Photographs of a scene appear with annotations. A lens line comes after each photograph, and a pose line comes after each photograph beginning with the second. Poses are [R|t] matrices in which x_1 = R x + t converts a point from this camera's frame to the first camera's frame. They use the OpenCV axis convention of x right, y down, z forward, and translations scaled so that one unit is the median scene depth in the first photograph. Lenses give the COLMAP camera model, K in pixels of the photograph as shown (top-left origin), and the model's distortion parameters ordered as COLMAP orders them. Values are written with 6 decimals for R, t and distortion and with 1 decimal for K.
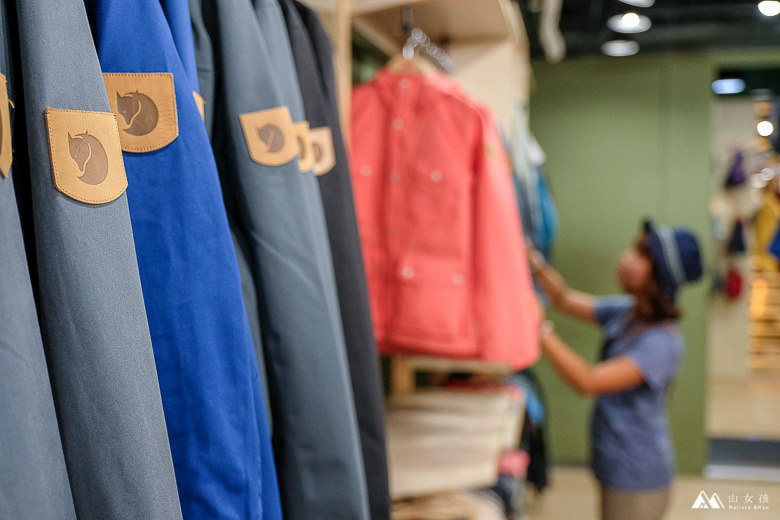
lens RADIAL K [[918.5, 0, 390.4], [0, 918.5, 260.3], [0, 0, 1]] dist [0.014372, 0.000000]
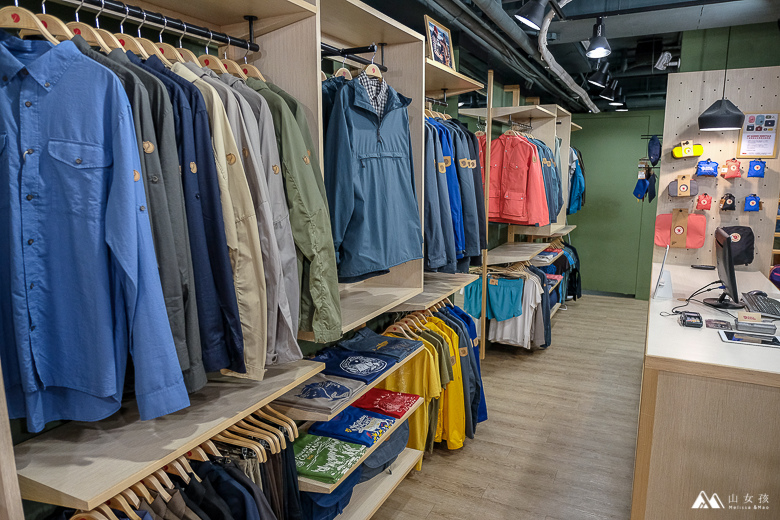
lens RADIAL K [[540.3, 0, 389.4], [0, 540.3, 260.7], [0, 0, 1]] dist [-0.004102, 0.001661]
pose [[0.960580, 0.047164, -0.273973, 0.393844], [-0.023089, 0.995634, 0.090443, 0.193766], [0.277043, -0.080552, 0.957475, -2.527311]]
